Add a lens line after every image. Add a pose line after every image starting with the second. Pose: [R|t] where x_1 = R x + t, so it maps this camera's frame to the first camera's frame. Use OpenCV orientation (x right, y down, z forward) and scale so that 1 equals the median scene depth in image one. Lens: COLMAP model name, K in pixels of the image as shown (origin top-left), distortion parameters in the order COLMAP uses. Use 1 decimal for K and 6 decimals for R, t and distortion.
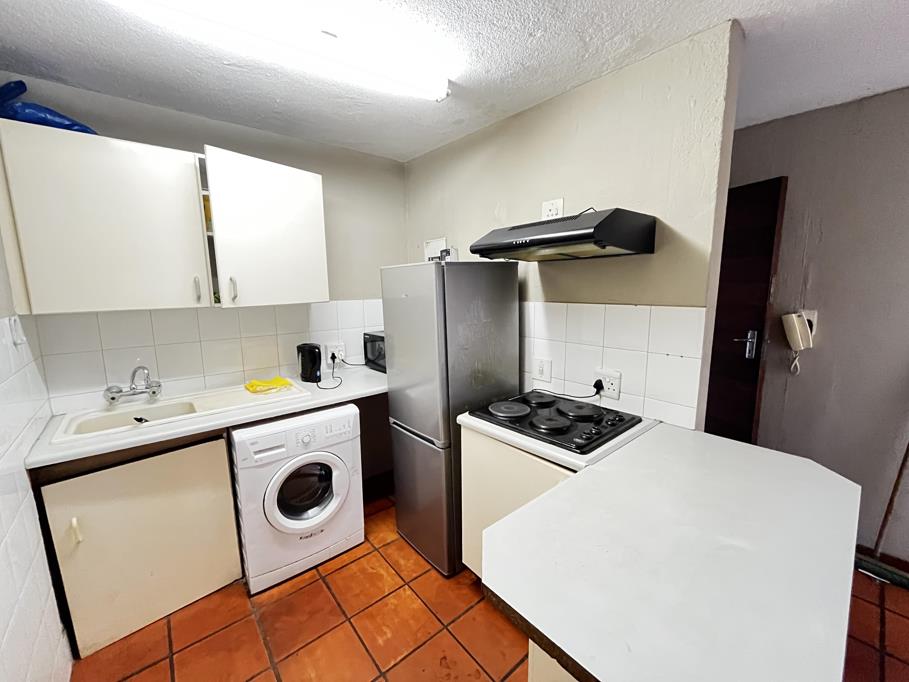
lens RADIAL K [[367.8, 0, 454.6], [0, 367.8, 340.8], [0, 0, 1]] dist [0.003393, -0.000771]
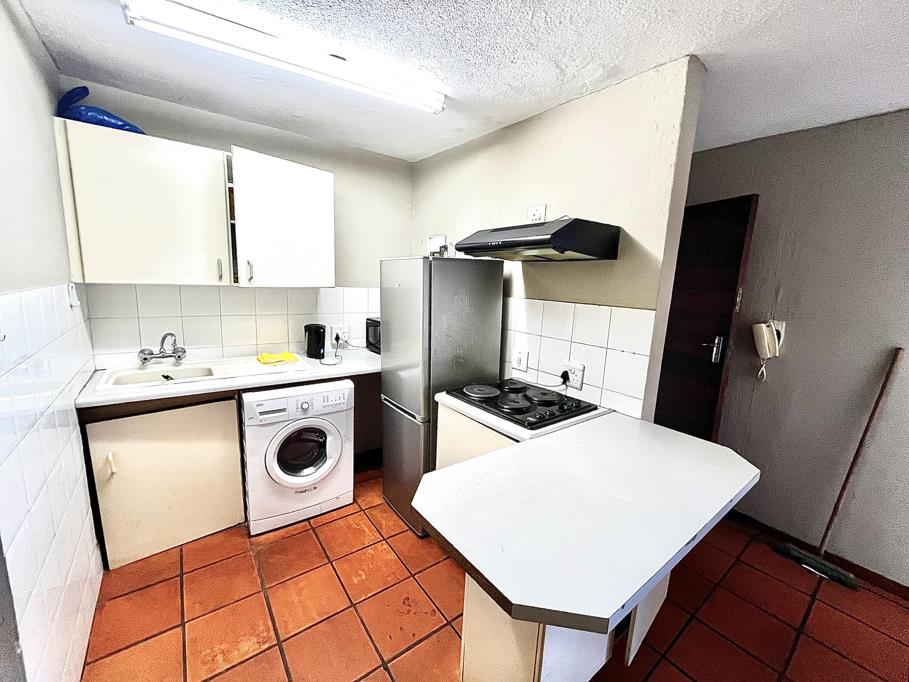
lens RADIAL K [[367.8, 0, 454.6], [0, 367.8, 341.1], [0, 0, 1]] dist [0.003393, -0.000771]
pose [[0.996842, 0.063759, -0.047346, 0.106907], [-0.063017, 0.997868, 0.017000, 0.018321], [0.048329, -0.013963, 0.998734, -0.123679]]
